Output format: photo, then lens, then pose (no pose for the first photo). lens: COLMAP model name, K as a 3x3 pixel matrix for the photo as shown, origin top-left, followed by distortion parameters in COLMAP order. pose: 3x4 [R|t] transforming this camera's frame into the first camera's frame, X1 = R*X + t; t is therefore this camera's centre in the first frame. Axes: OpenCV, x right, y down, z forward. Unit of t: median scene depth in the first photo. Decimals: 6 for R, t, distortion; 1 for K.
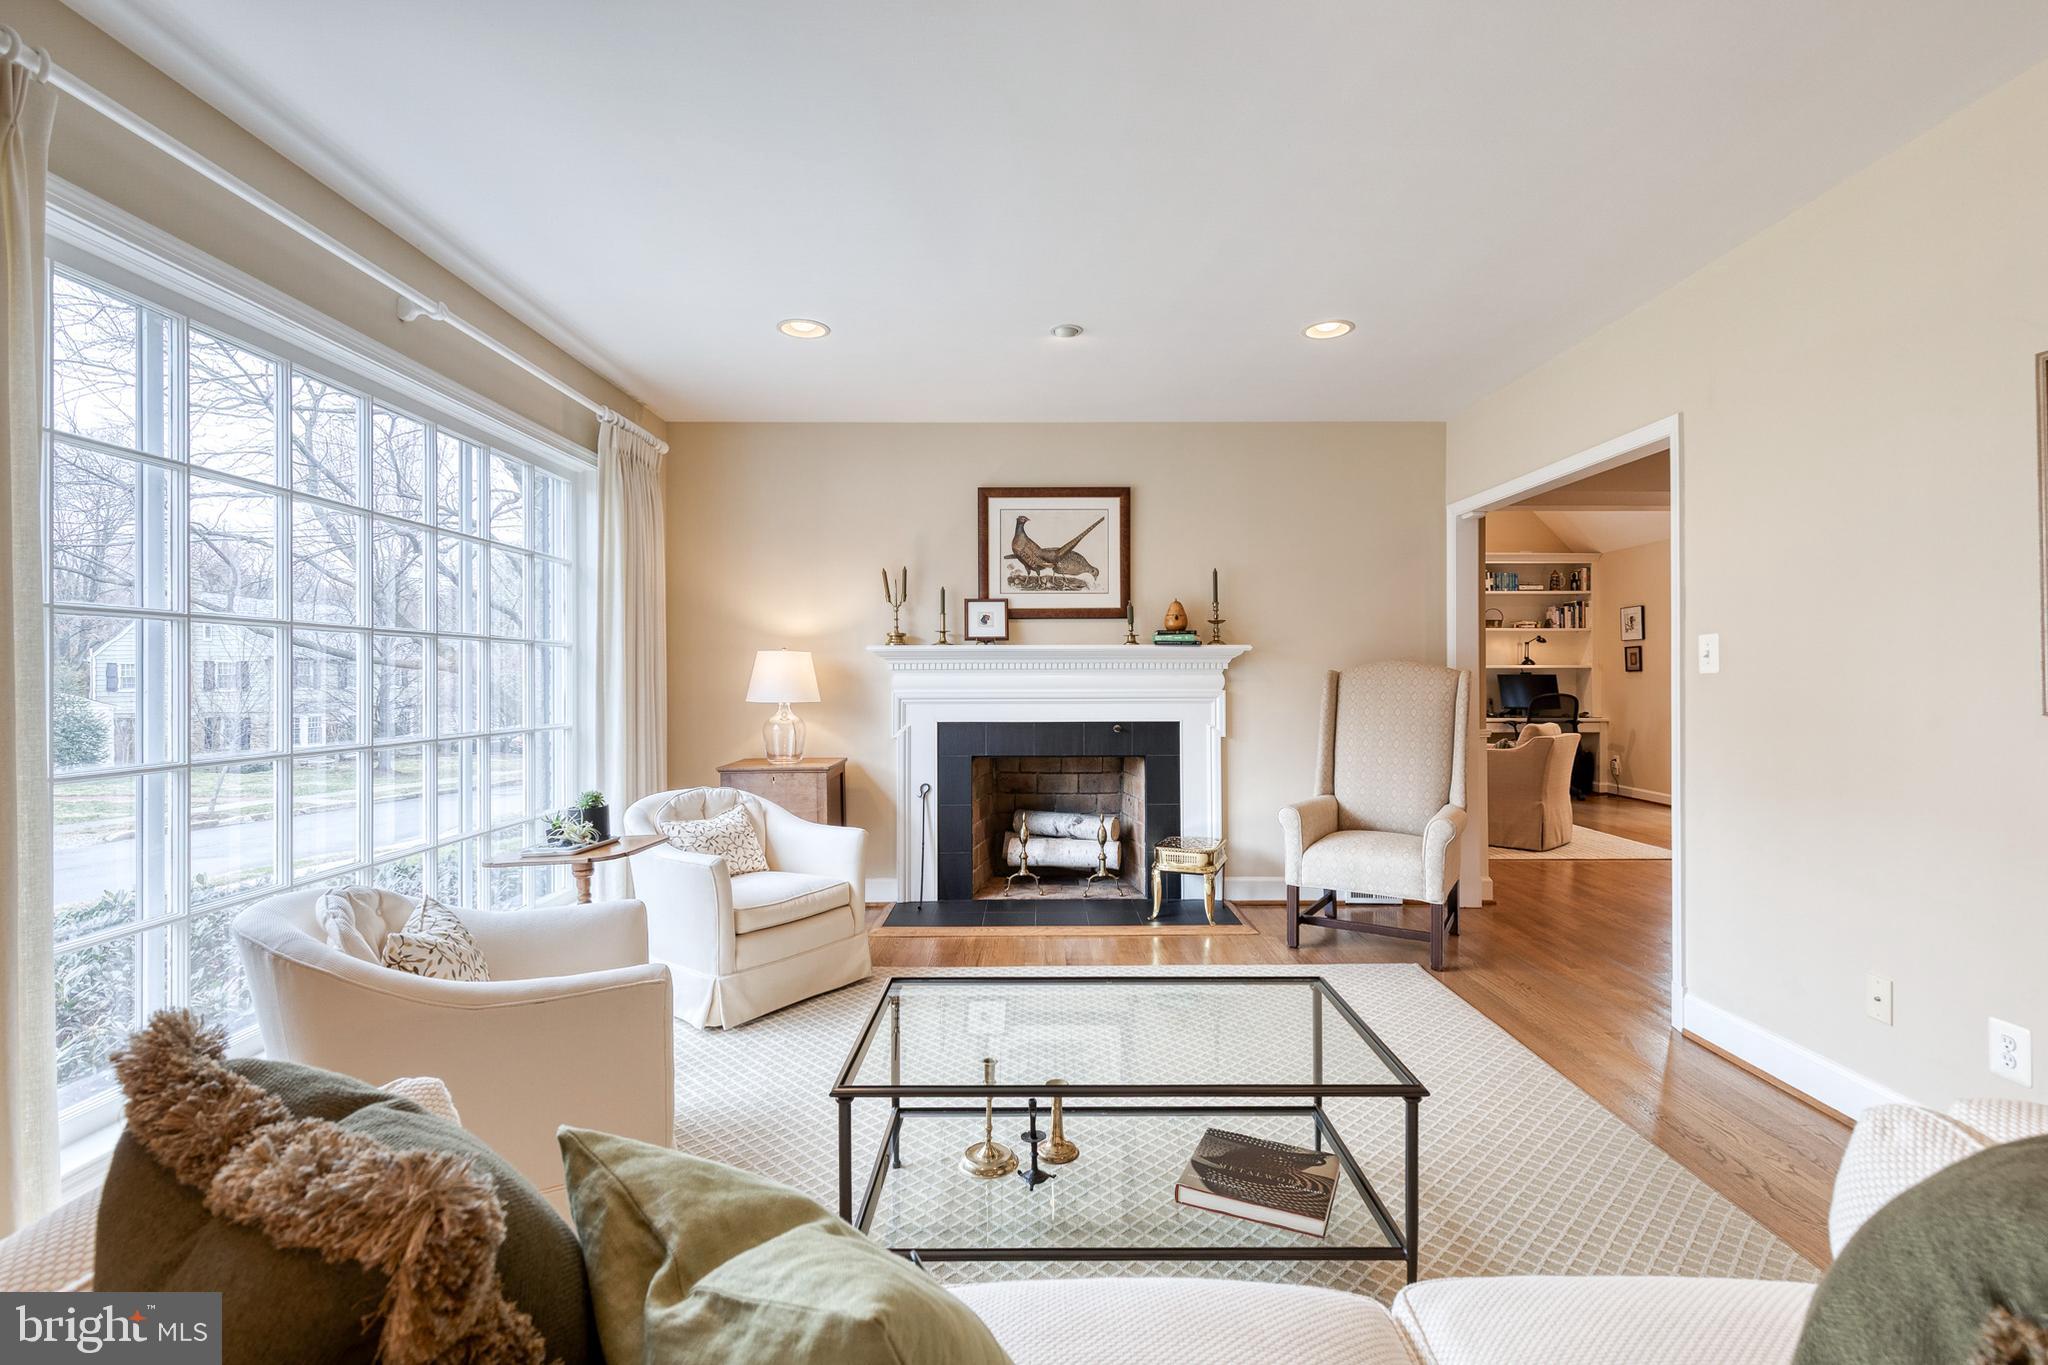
lens RADIAL K [[924.7, 0, 1037.1], [0, 924.7, 671.6], [0, 0, 1]] dist [0.005414, -0.000260]
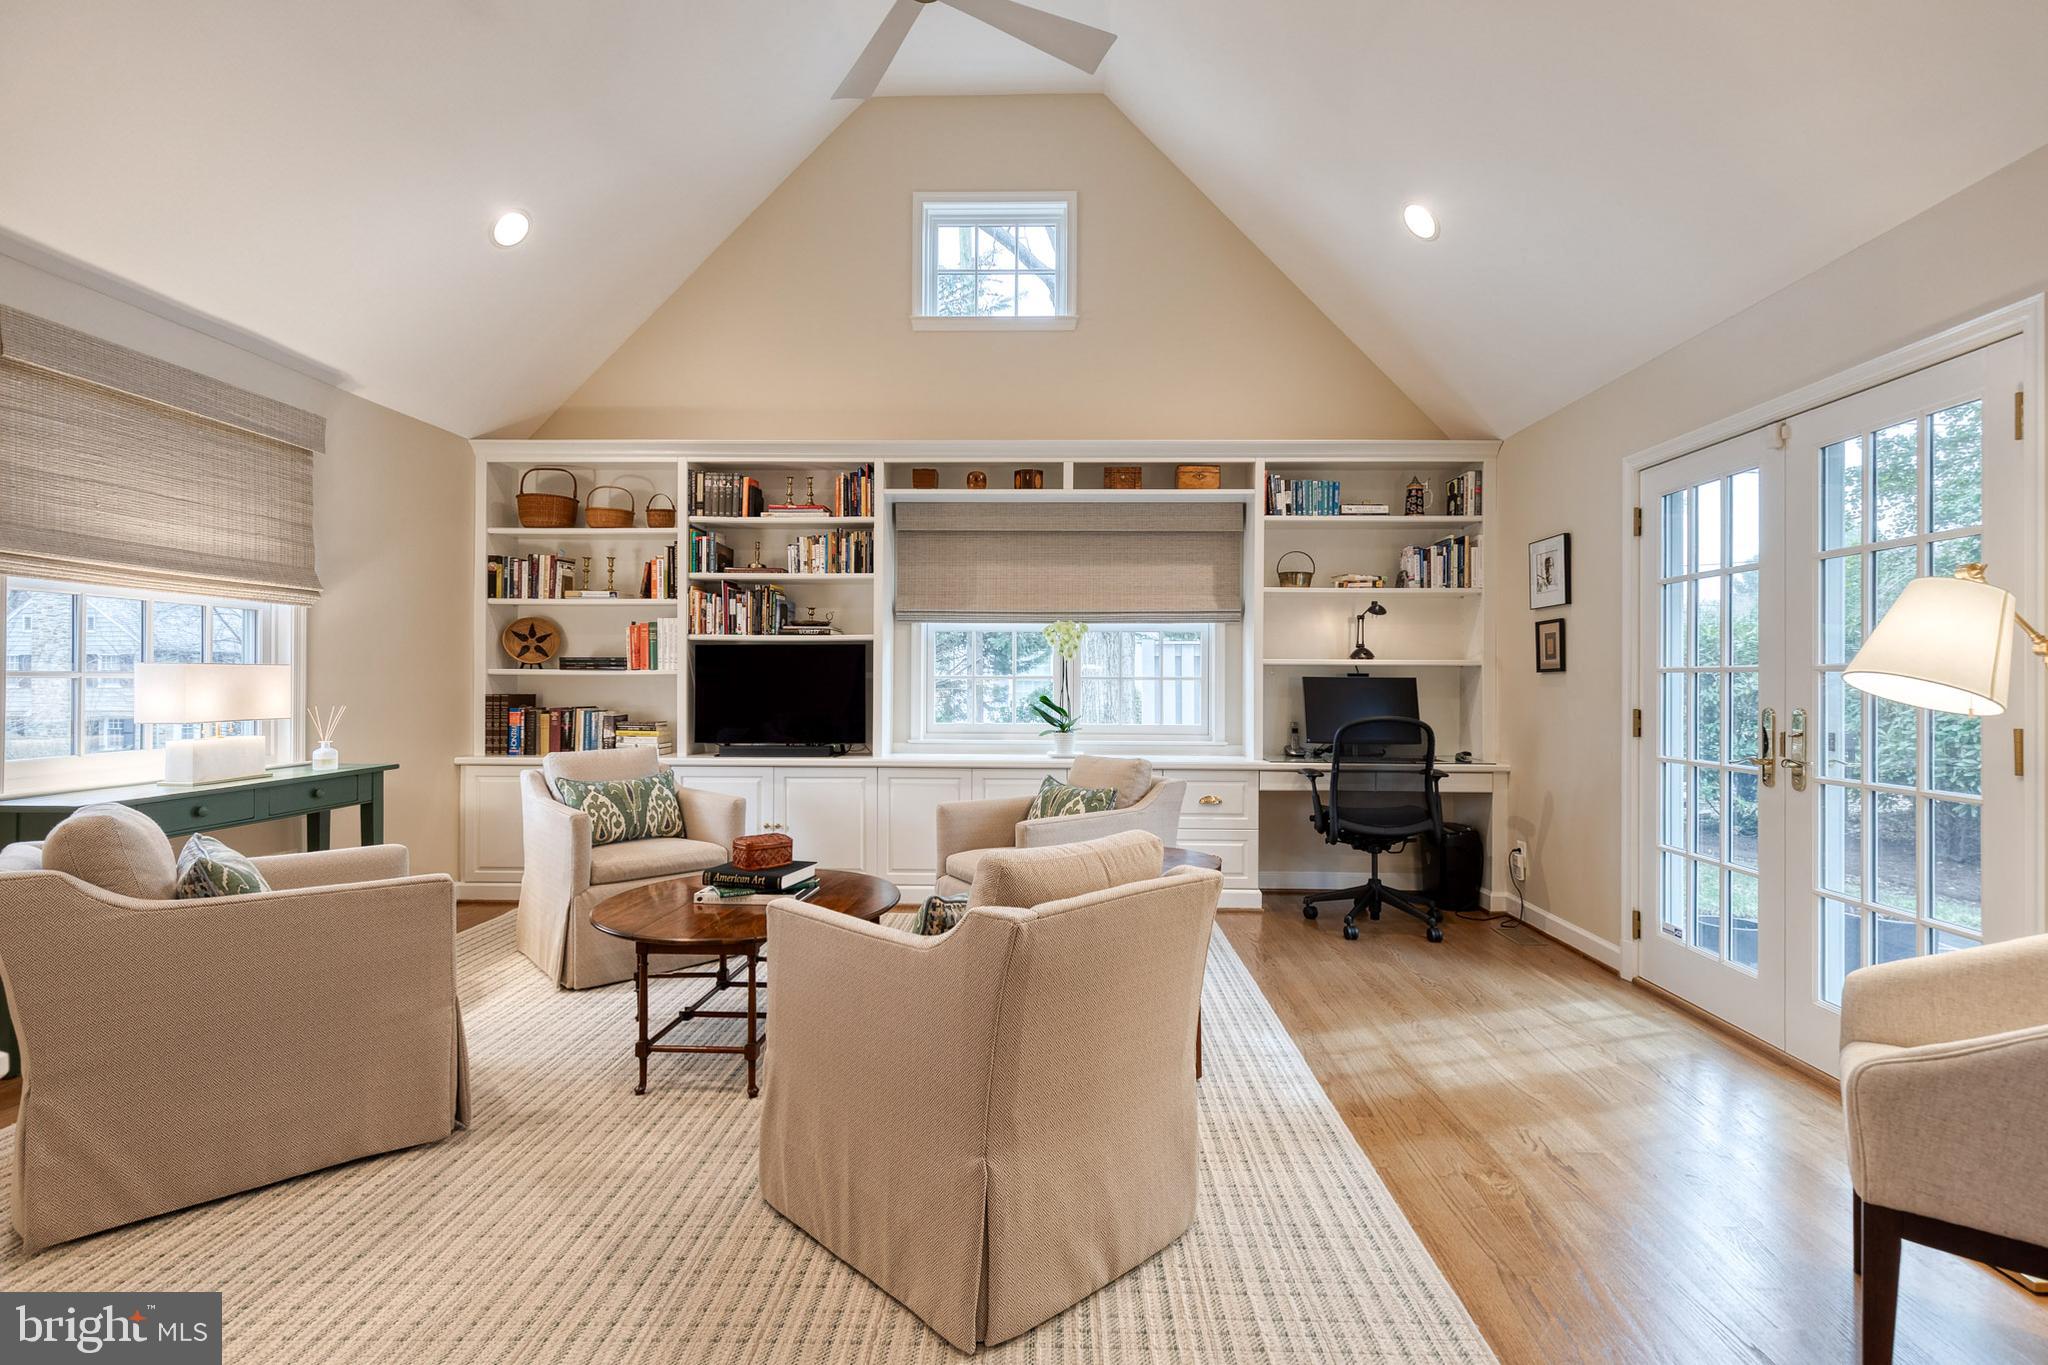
lens RADIAL K [[924.7, 0, 1037.1], [0, 924.7, 671.6], [0, 0, 1]] dist [0.005414, -0.000260]
pose [[0.999527, 0.006994, -0.029963, 0.735223], [-0.007049, 0.999974, -0.001707, 0.004070], [0.029950, 0.001918, 0.999550, 0.960104]]
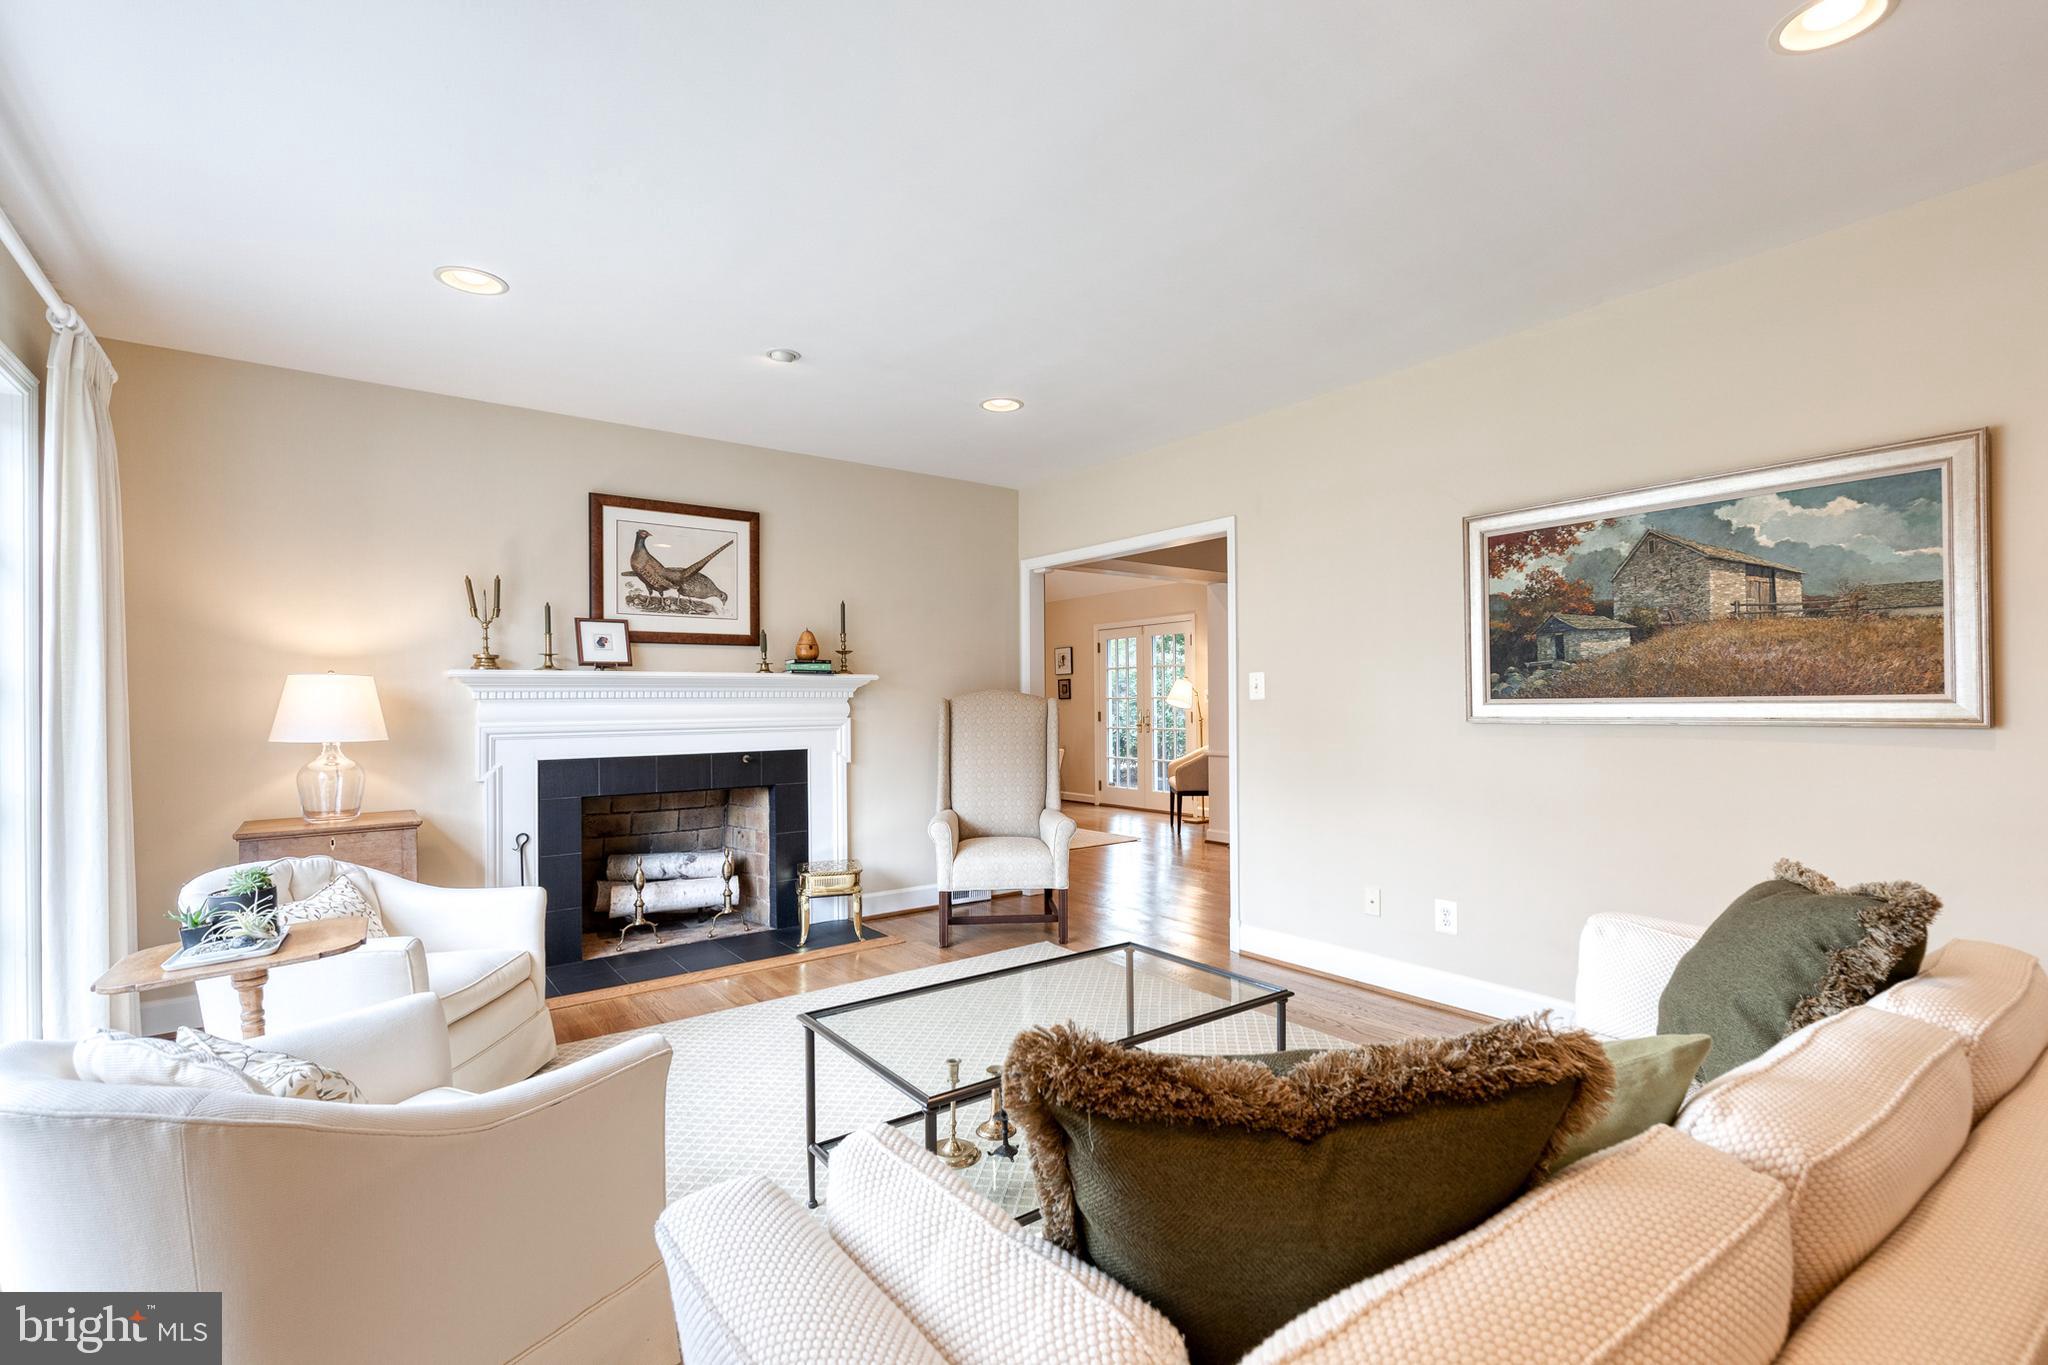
lens RADIAL K [[923.8, 0, 1049.6], [0, 923.8, 694.8], [0, 0, 1]] dist [0.006839, 0.000245]
pose [[0.794125, 0.000189, 0.607754, -0.251864], [0.003807, 0.999979, -0.005285, 0.000502], [-0.607742, 0.006511, 0.794108, 0.032069]]
